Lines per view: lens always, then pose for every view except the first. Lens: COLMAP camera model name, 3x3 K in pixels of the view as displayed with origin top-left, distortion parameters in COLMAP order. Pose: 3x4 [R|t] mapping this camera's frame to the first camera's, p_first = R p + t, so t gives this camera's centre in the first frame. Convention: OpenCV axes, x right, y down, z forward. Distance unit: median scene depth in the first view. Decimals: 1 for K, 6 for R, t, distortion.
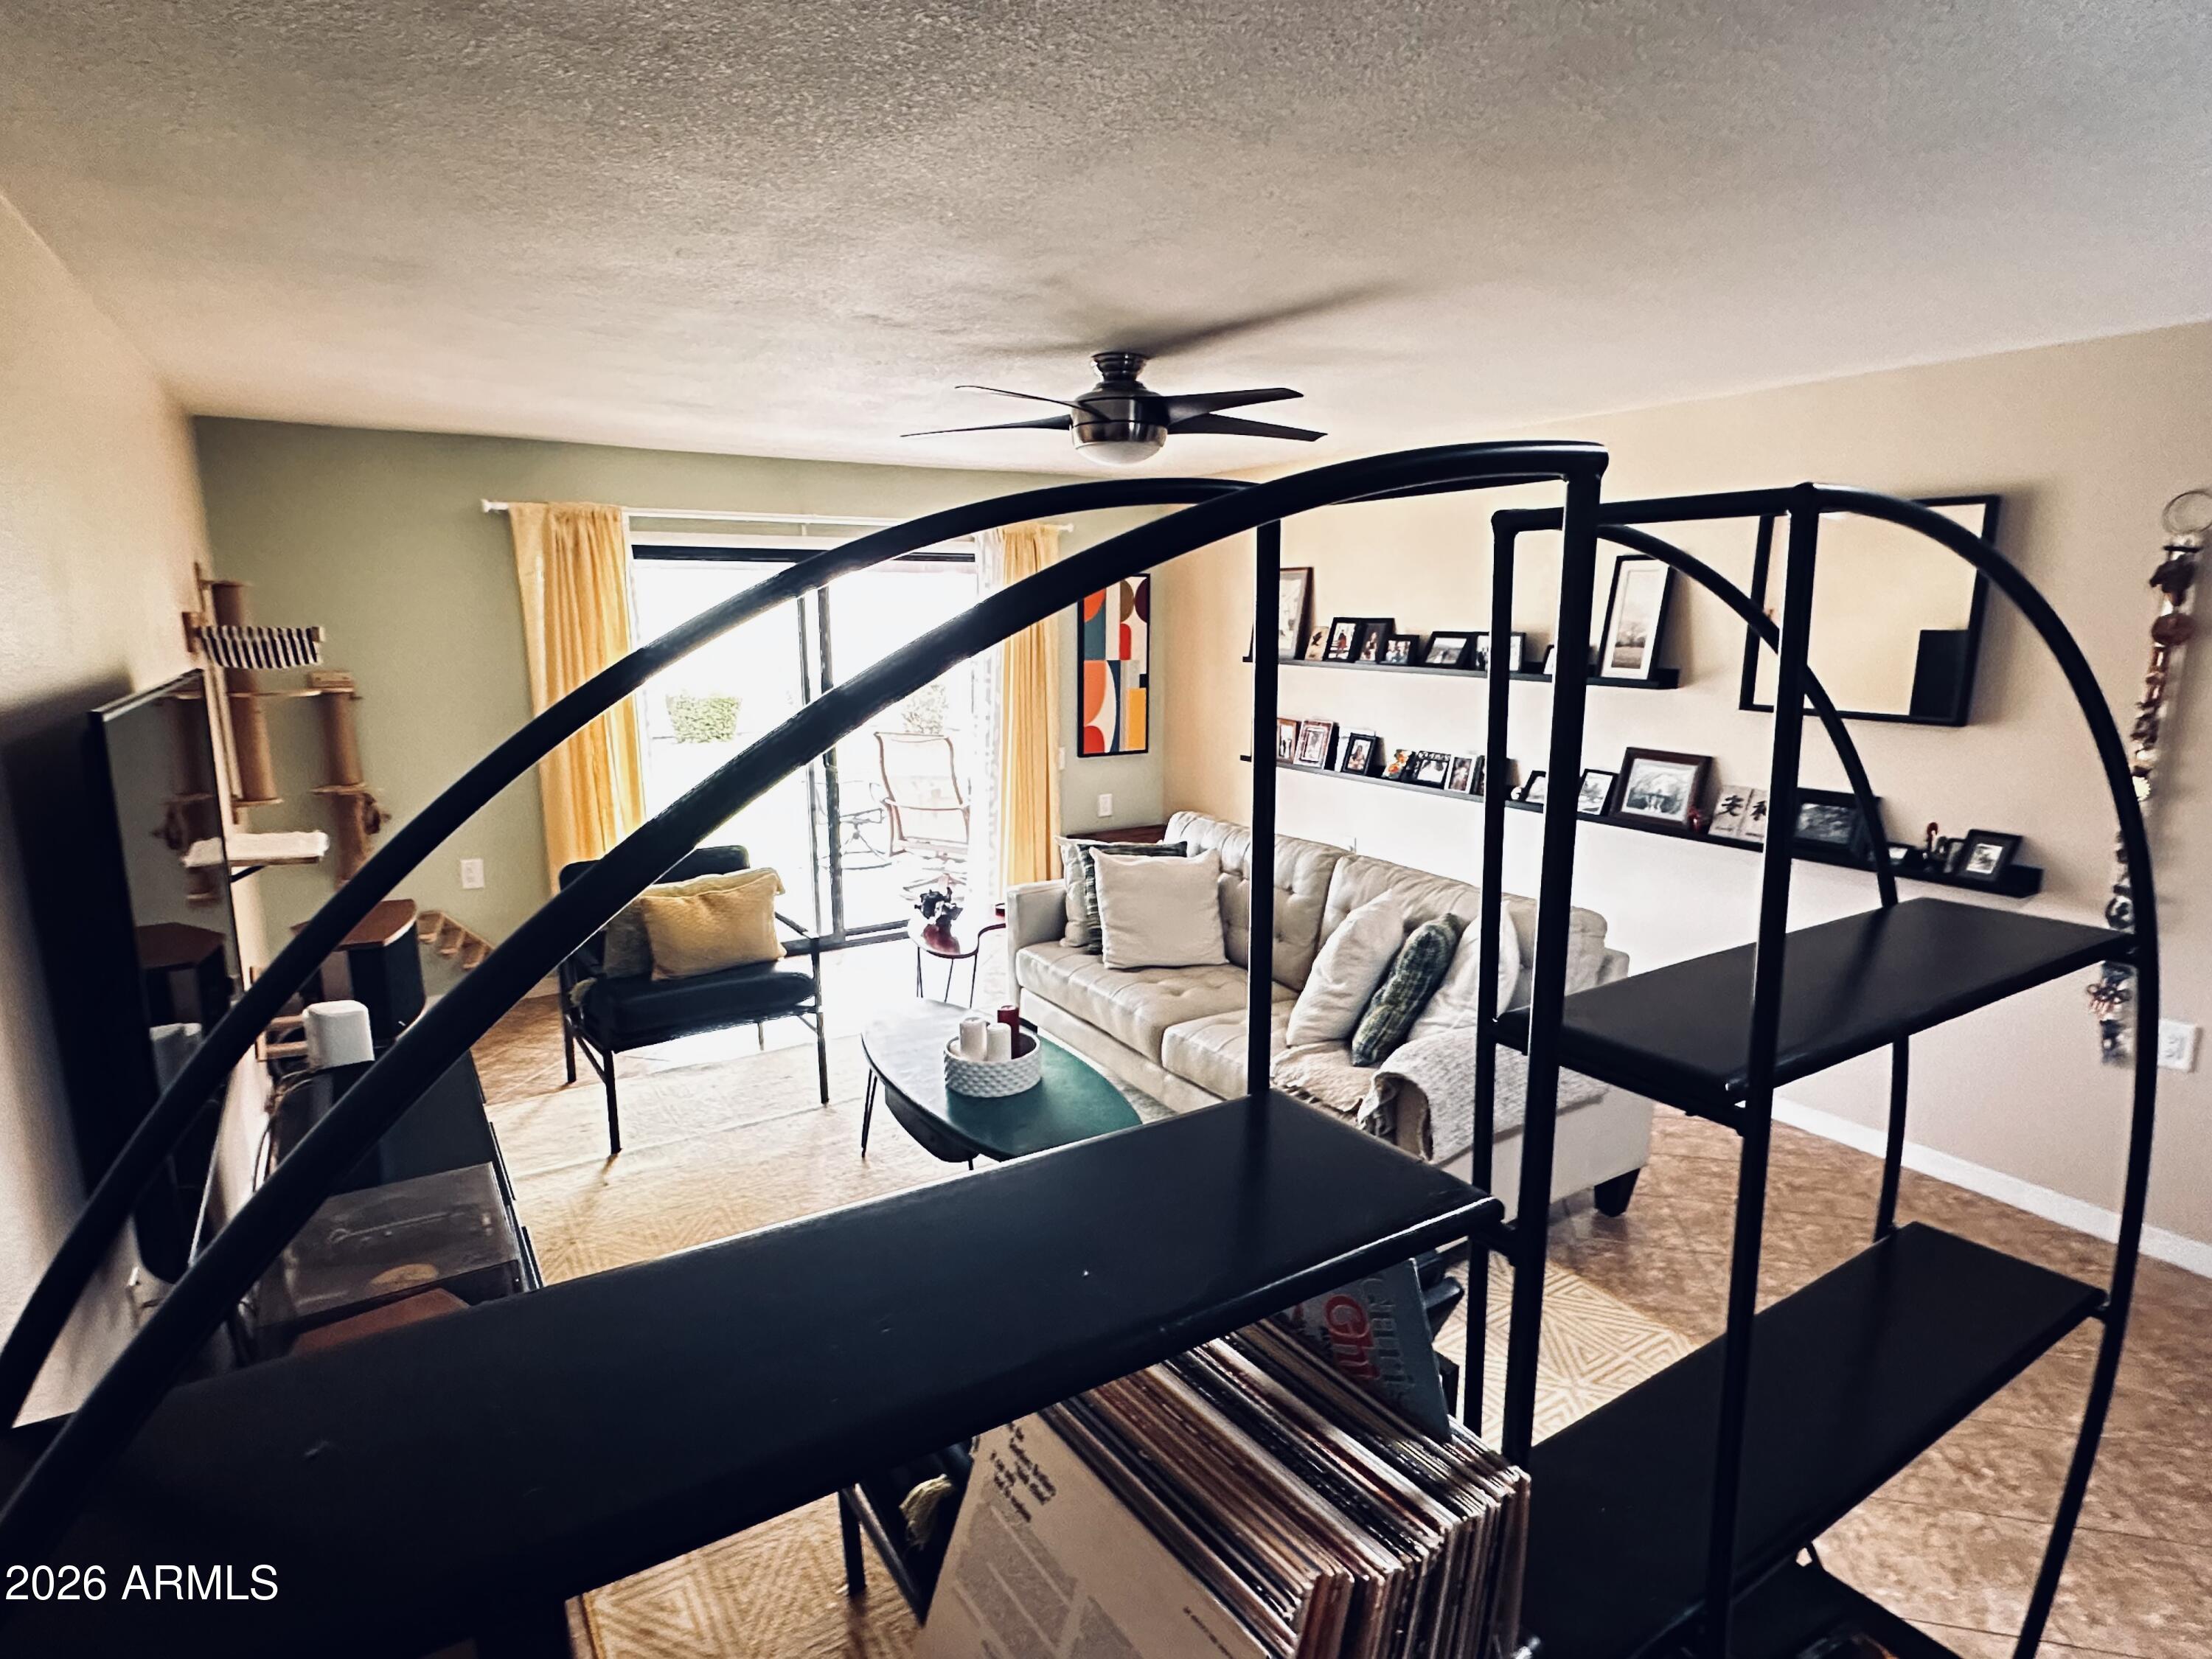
lens RADIAL K [[1171.1, 0, 1101.5], [0, 1171.1, 847.6], [0, 0, 1]] dist [0.002447, -0.003791]
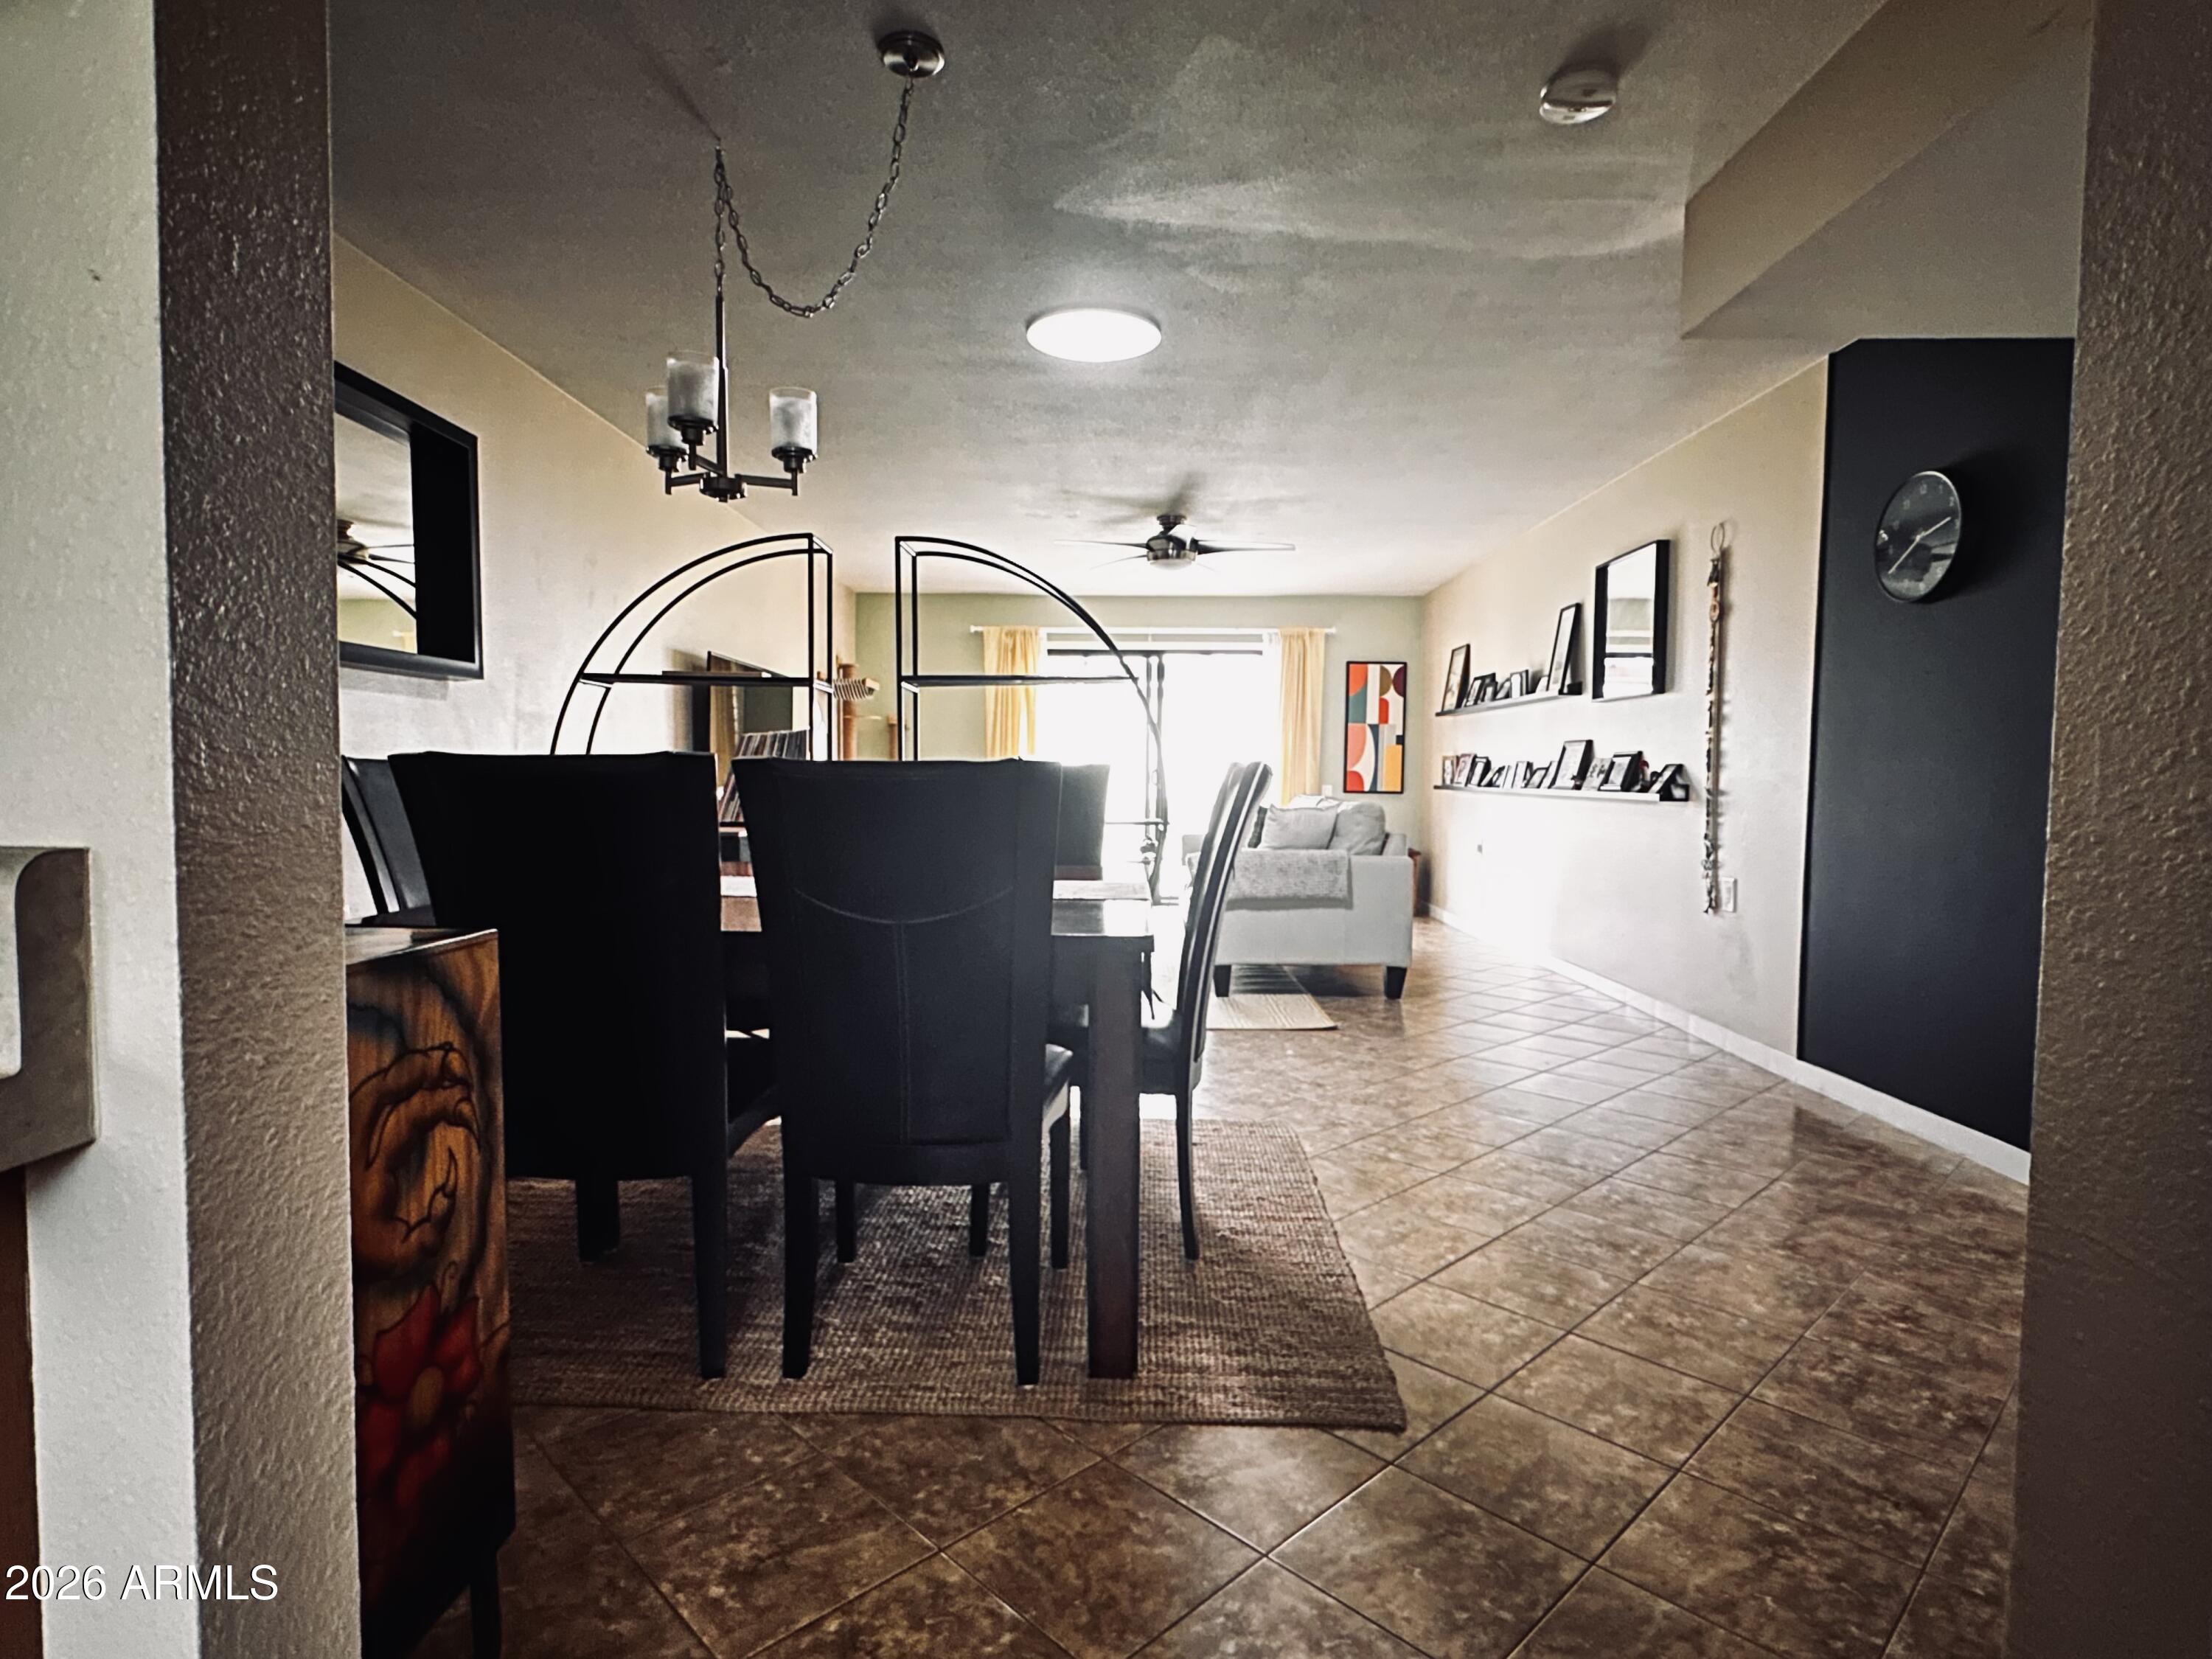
lens RADIAL K [[1171.1, 0, 1099.2], [0, 1171.1, 837.4], [0, 0, 1]] dist [0.002447, -0.003791]
pose [[0.837371, 0.035493, -0.545482, 0.729897], [-0.117653, 0.986205, -0.116440, 0.249831], [0.533824, 0.161681, 0.829995, -0.430624]]
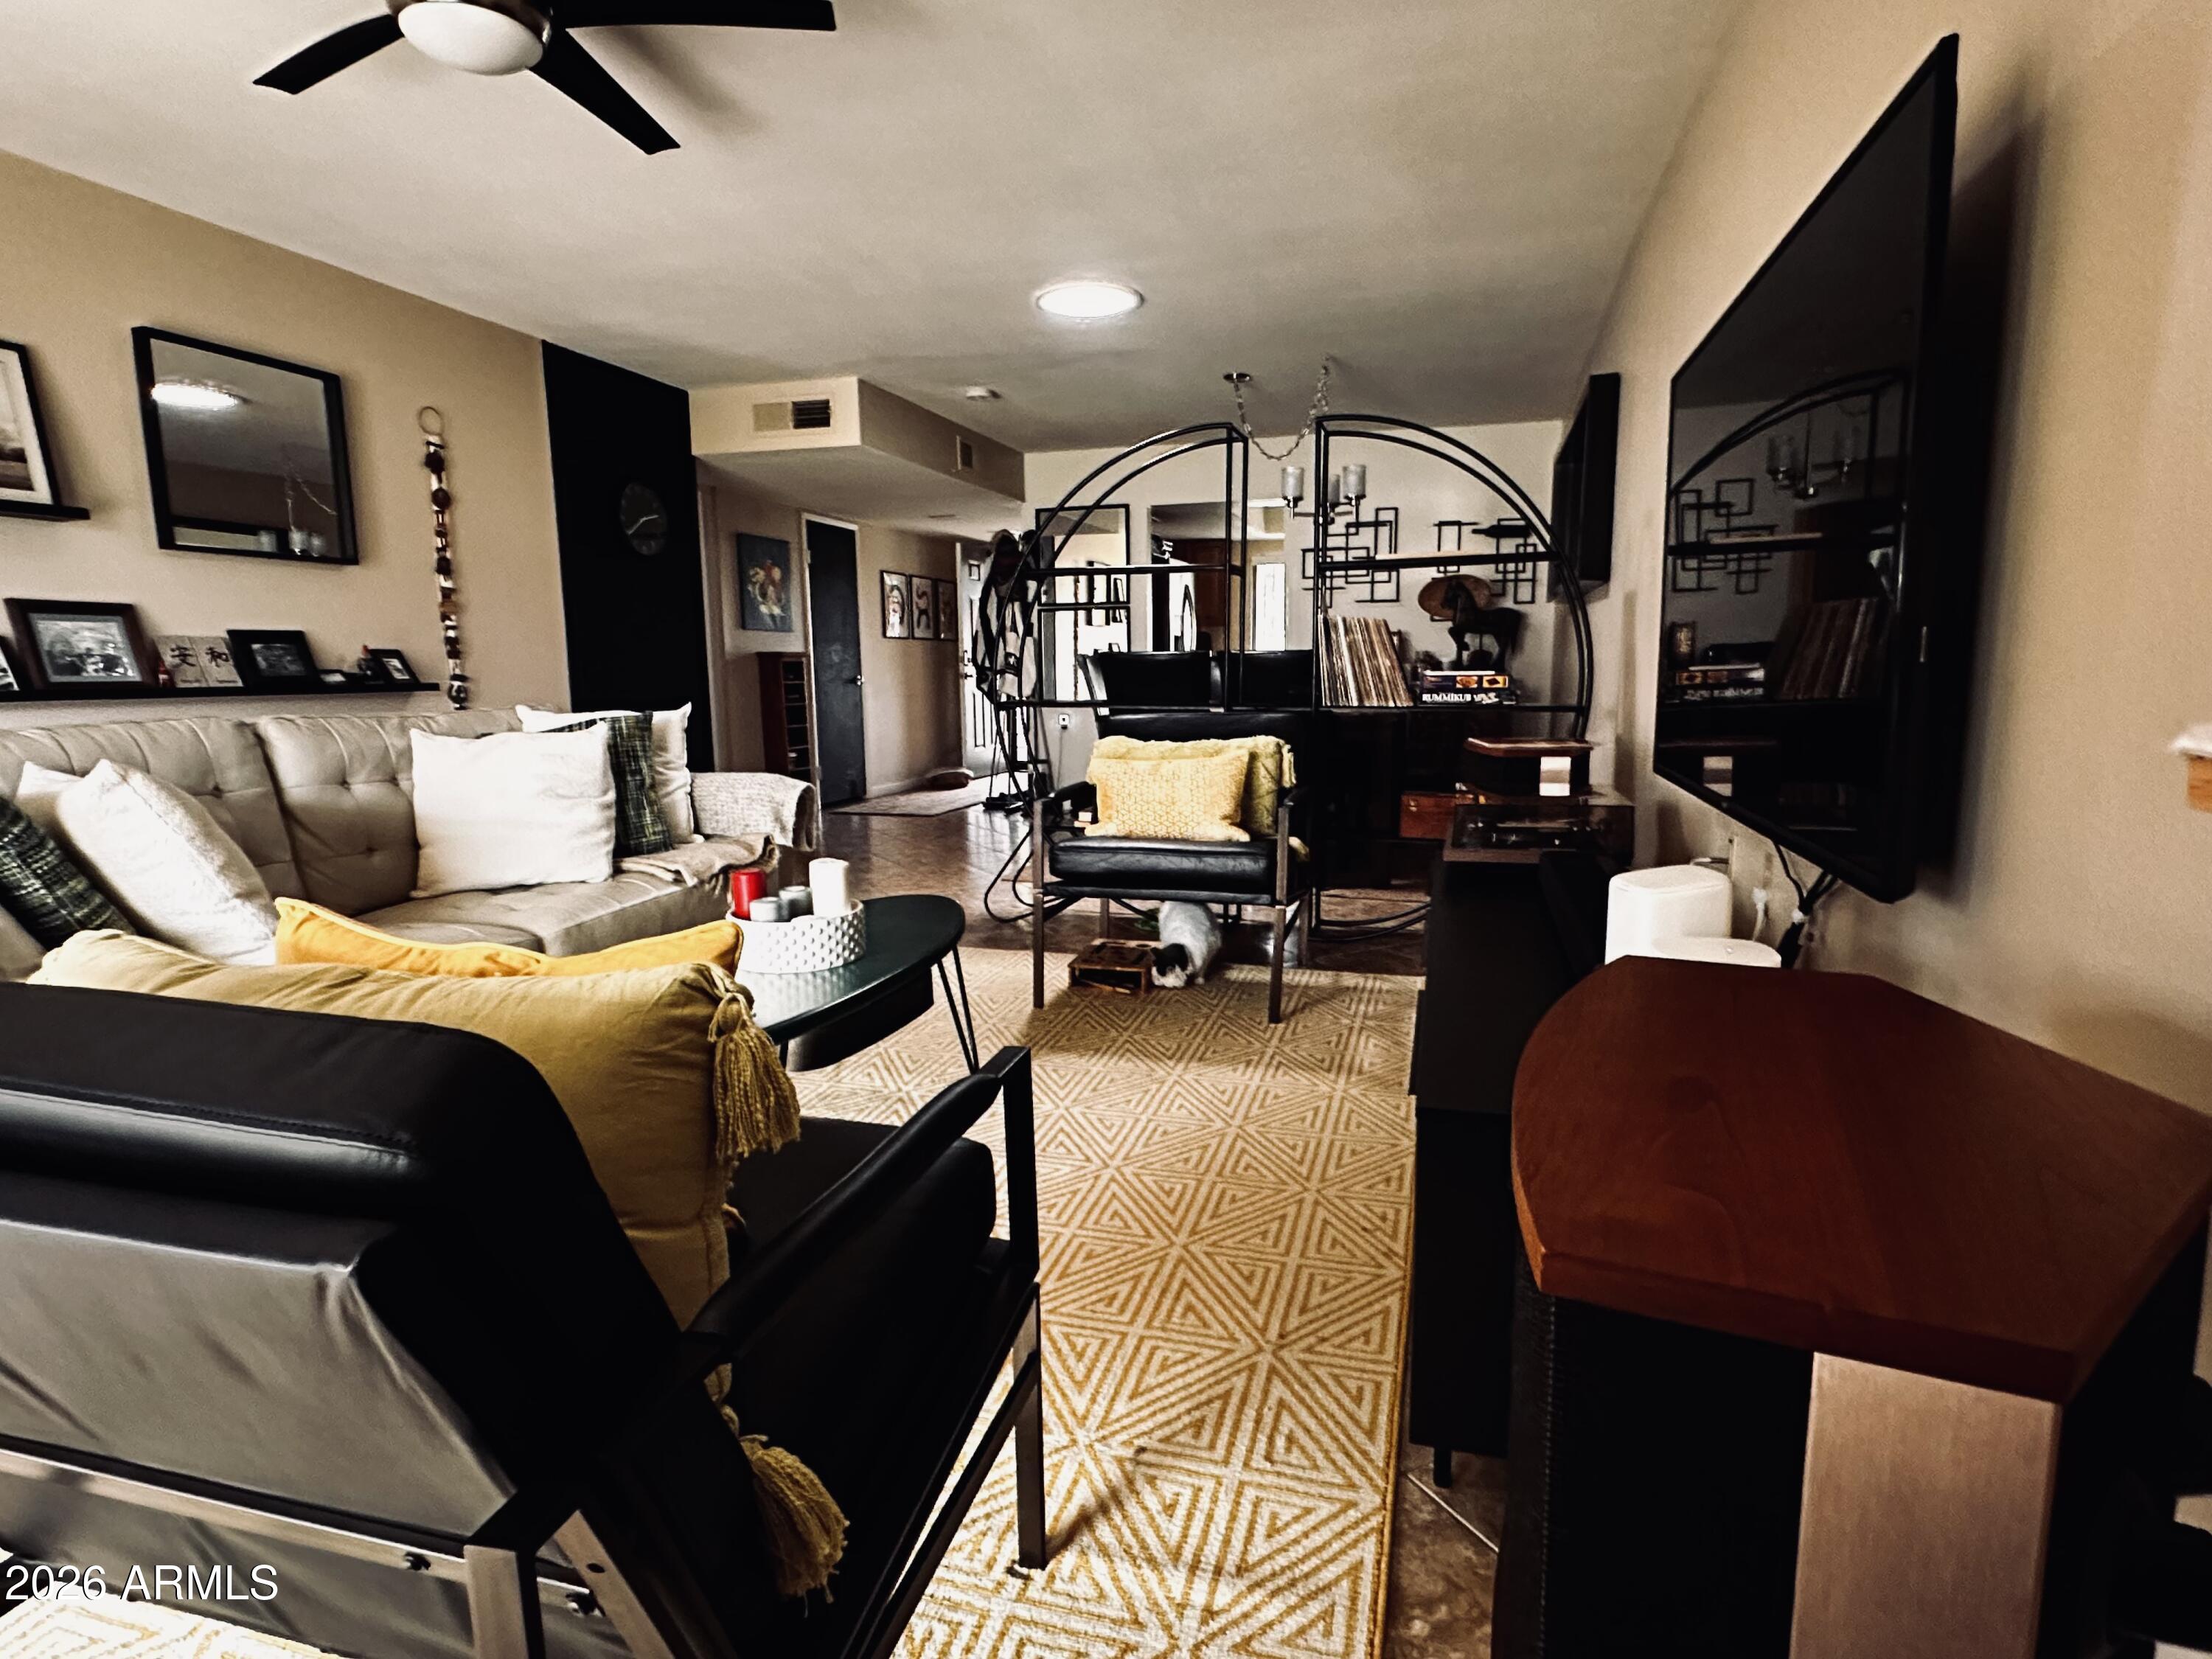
lens RADIAL K [[1171.1, 0, 1110.7], [0, 1171.1, 843.0], [0, 0, 1]] dist [0.002447, -0.003791]
pose [[-0.663448, -0.107970, 0.740391, -0.566290], [0.160035, 0.946158, 0.281380, -0.035334], [-0.730907, 0.305169, -0.610448, 0.961796]]
